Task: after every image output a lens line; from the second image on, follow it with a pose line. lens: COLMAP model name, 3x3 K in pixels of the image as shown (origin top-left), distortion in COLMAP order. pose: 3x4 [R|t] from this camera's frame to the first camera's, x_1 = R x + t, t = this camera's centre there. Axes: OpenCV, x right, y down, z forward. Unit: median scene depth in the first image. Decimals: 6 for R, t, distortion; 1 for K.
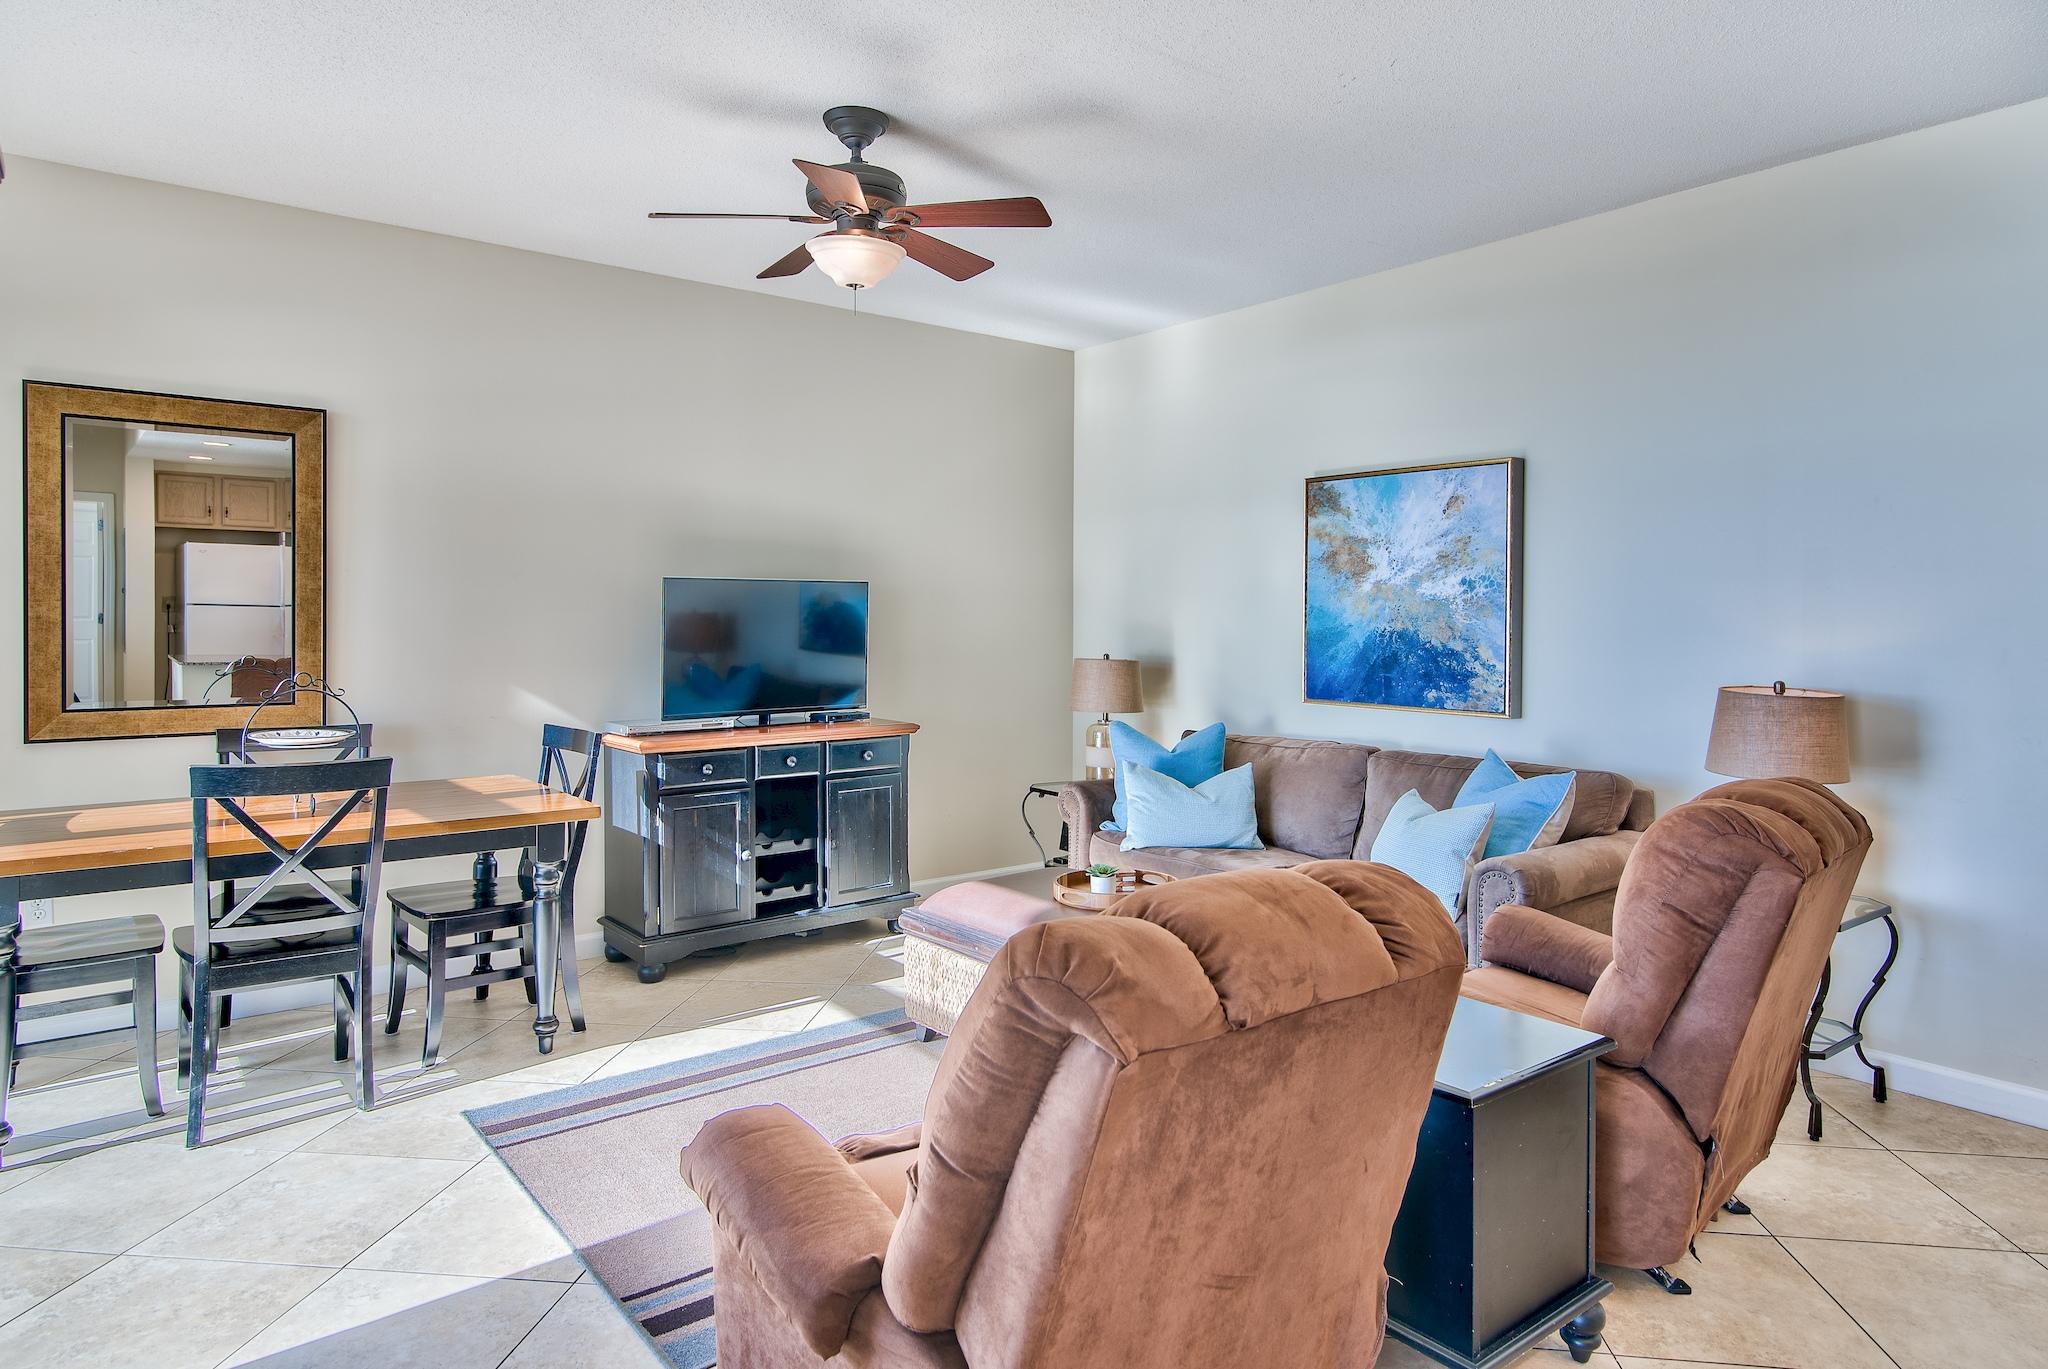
lens RADIAL K [[1230.3, 0, 1028.1], [0, 1230.3, 626.5], [0, 0, 1]] dist [0.011589, 0.002163]
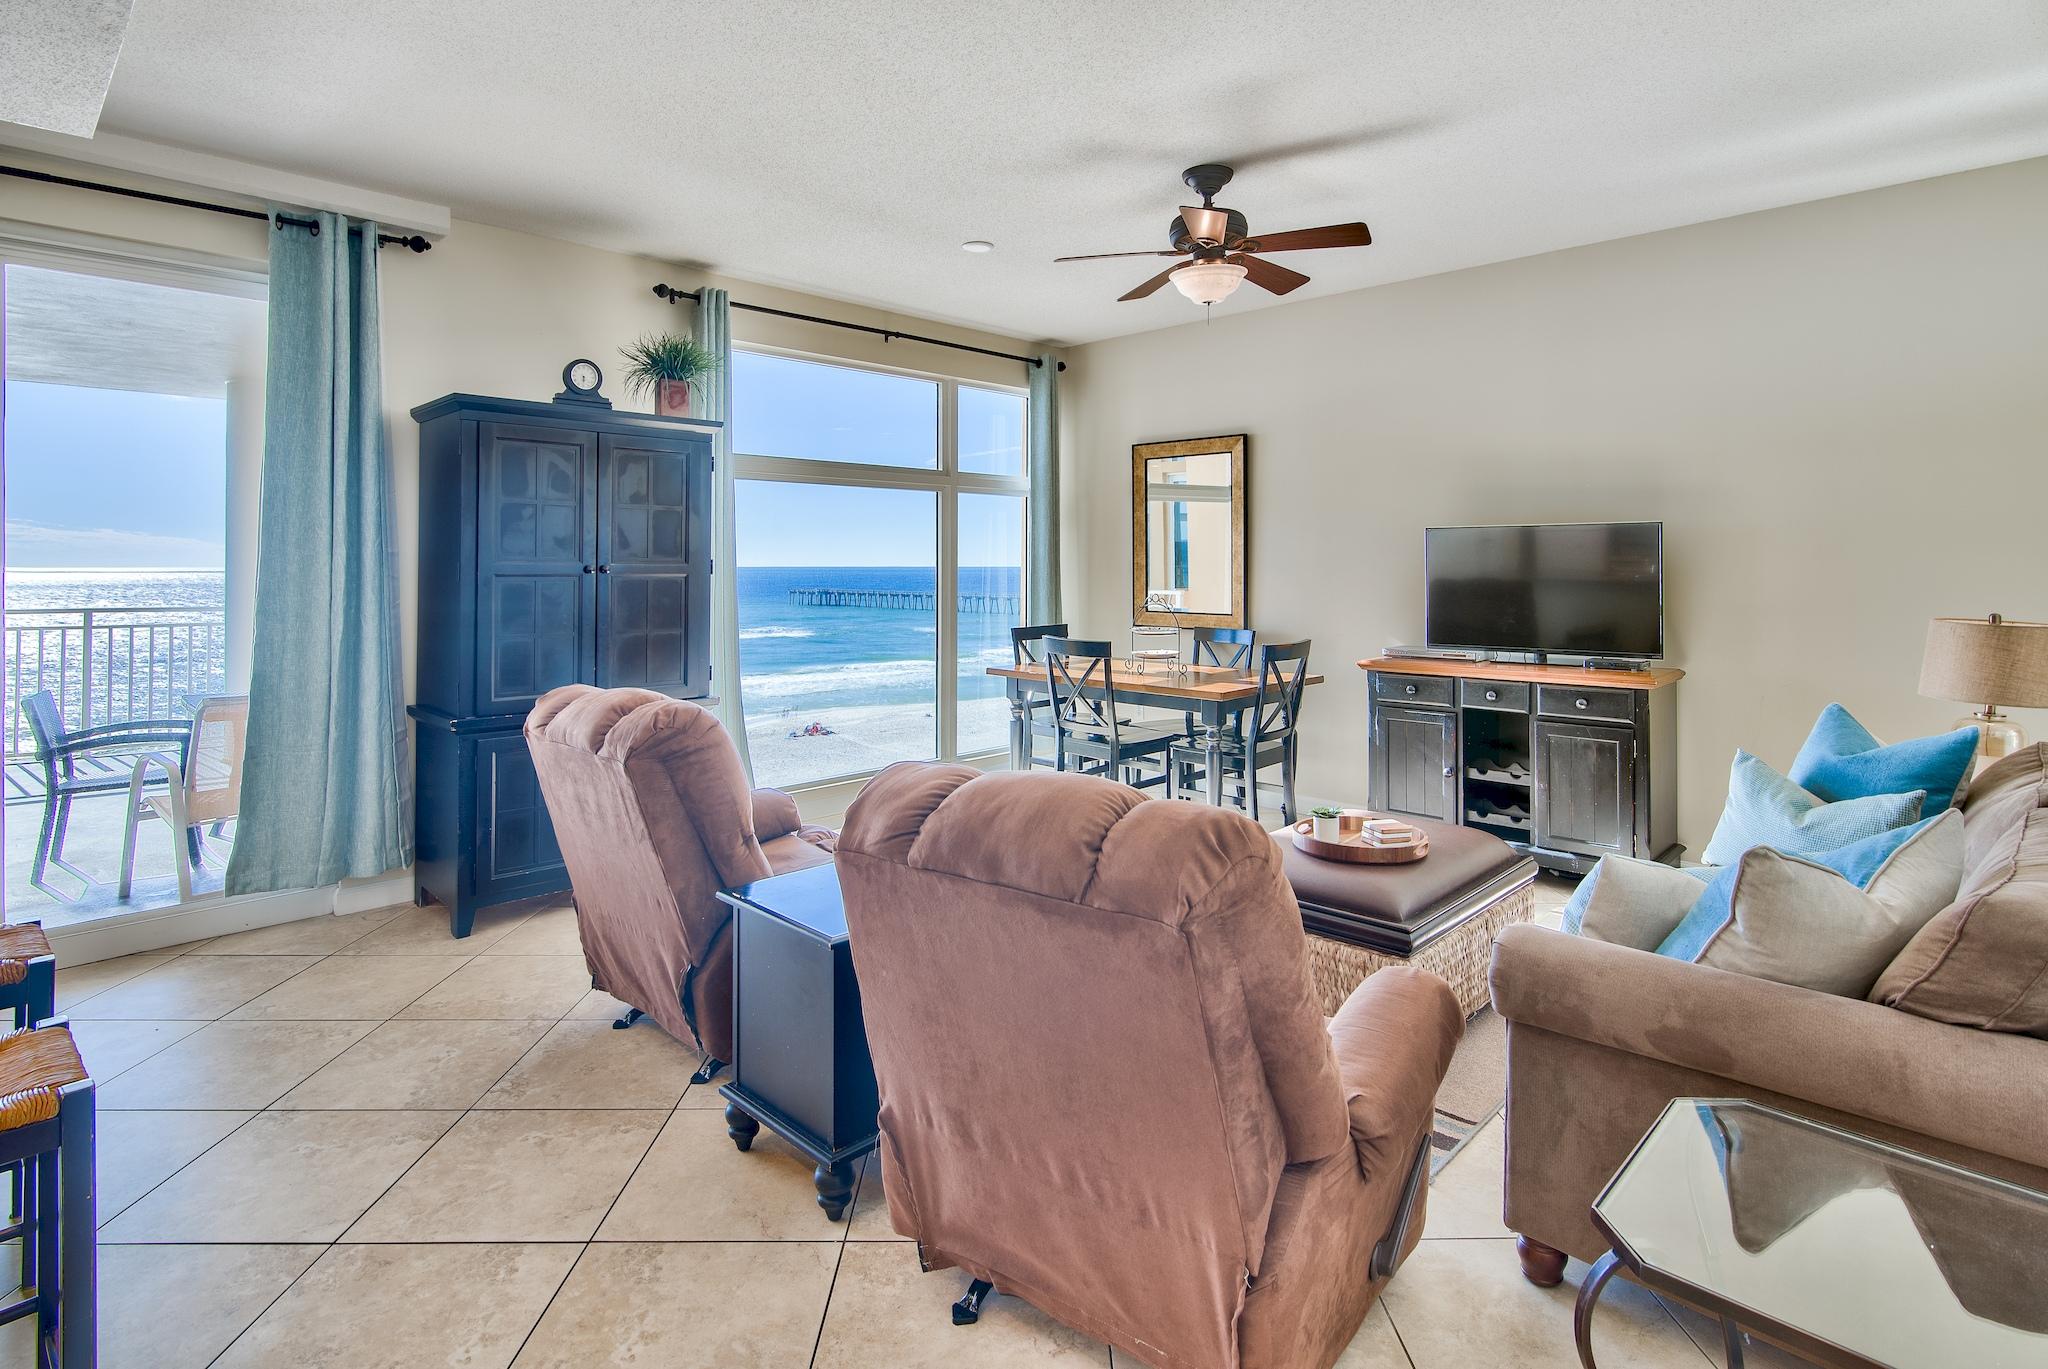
lens RADIAL K [[1047.9, 0, 1035.9], [0, 1047.9, 573.0], [0, 0, 1]] dist [-0.002515, -0.000522]
pose [[0.117373, 0.006391, -0.993067, 0.712458], [-0.006891, 0.999960, 0.005621, 0.000700], [0.993064, 0.006183, 0.117412, 0.533036]]
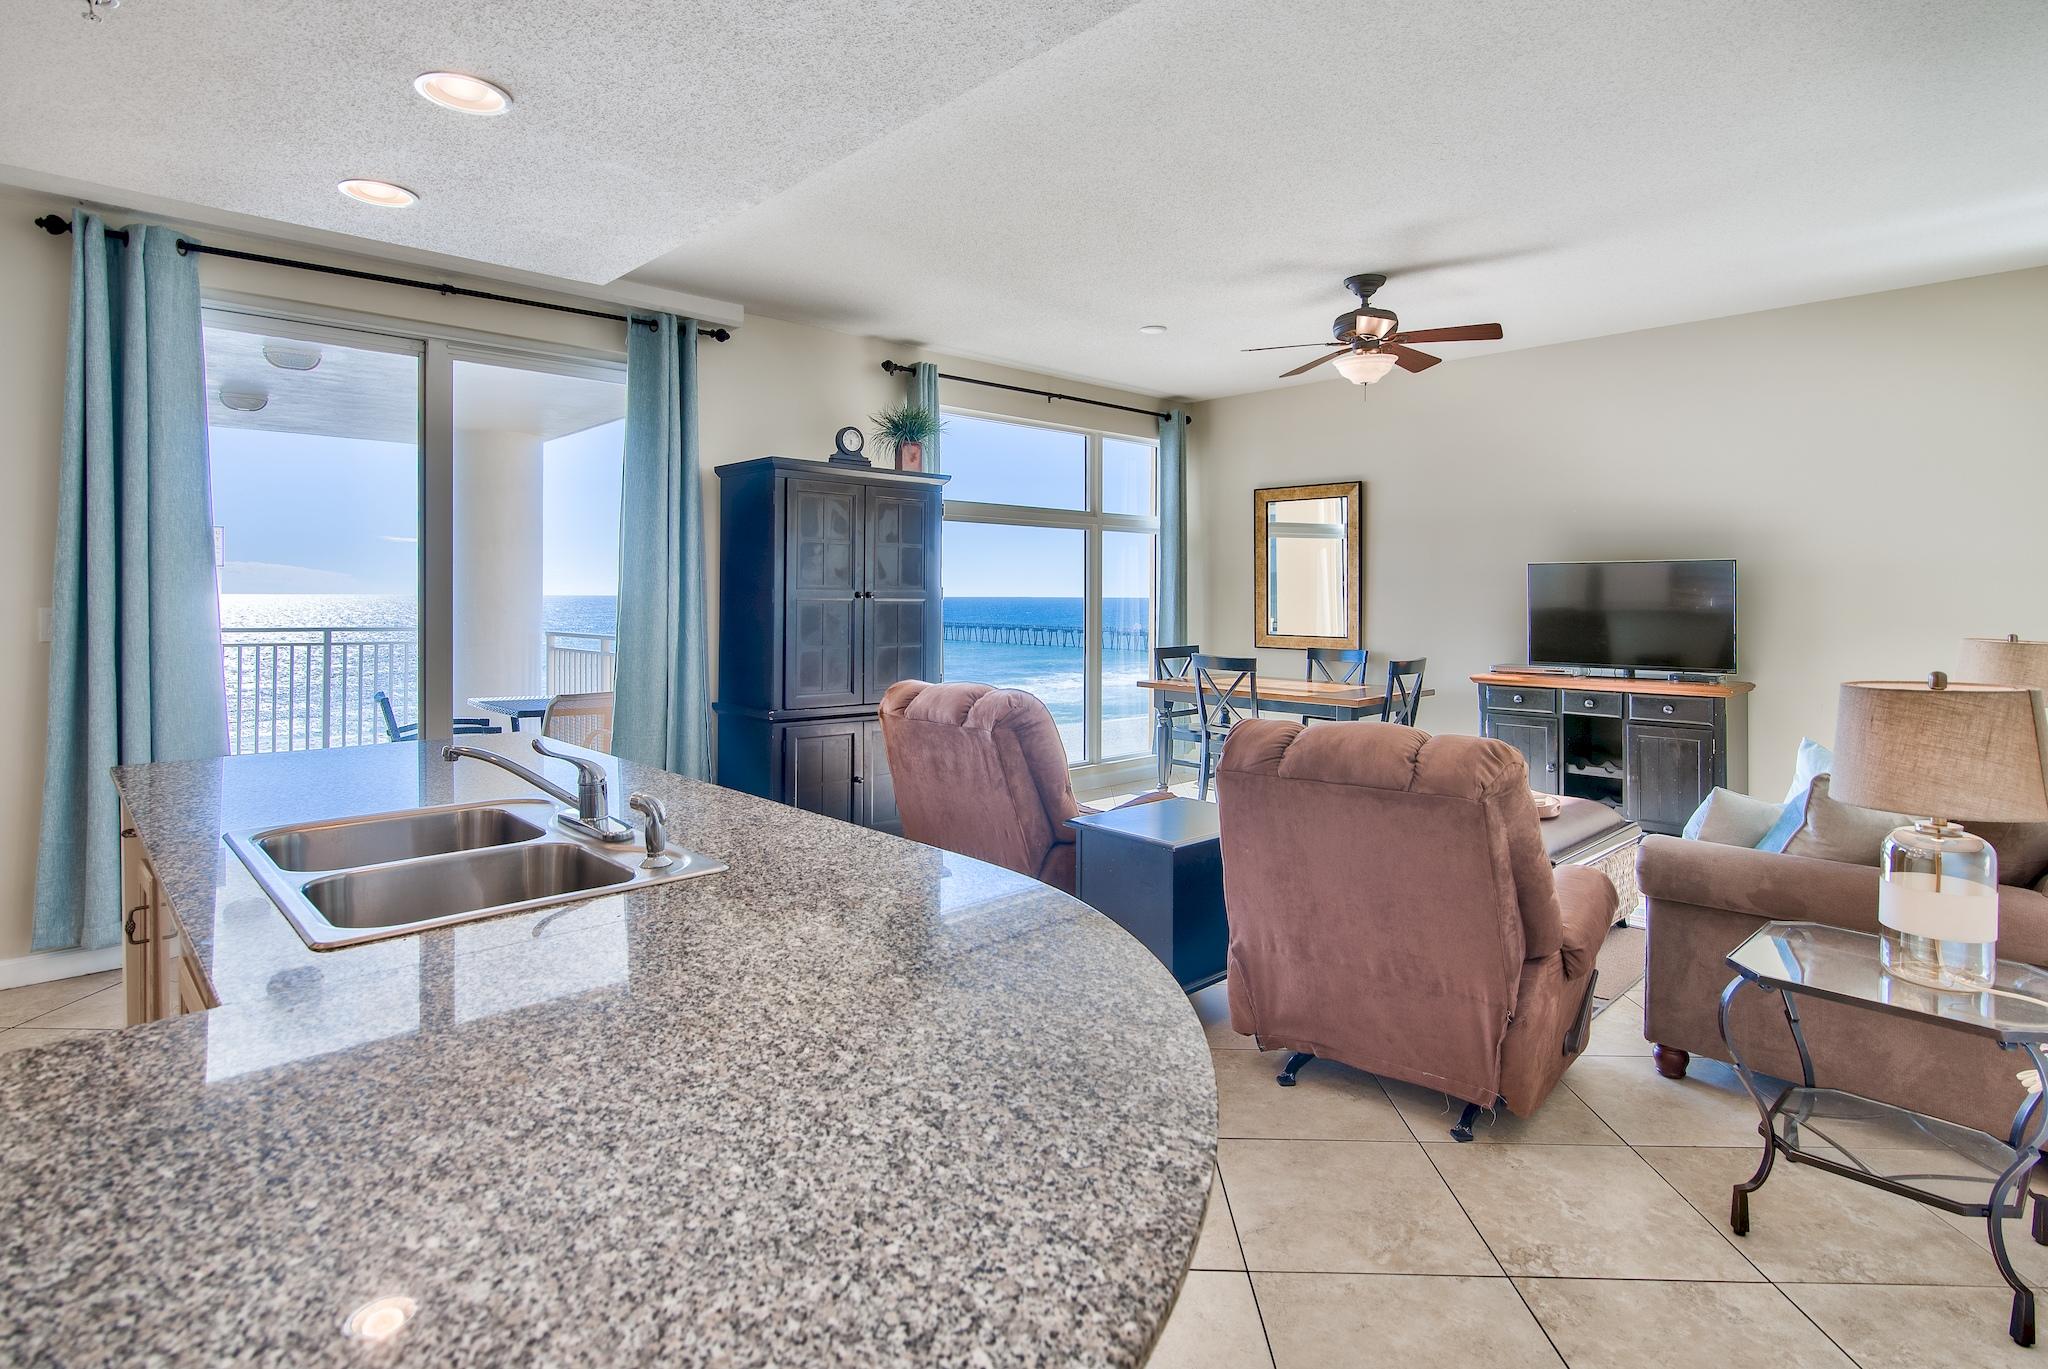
lens RADIAL K [[1054.3, 0, 1023.2], [0, 1054.3, 599.1], [0, 0, 1]] dist [-0.000672, -0.000039]
pose [[0.078444, 0.002578, -0.996915, 0.918696], [-0.011796, 0.999929, 0.001657, 0.006014], [0.996849, 0.011630, 0.078469, 0.345961]]
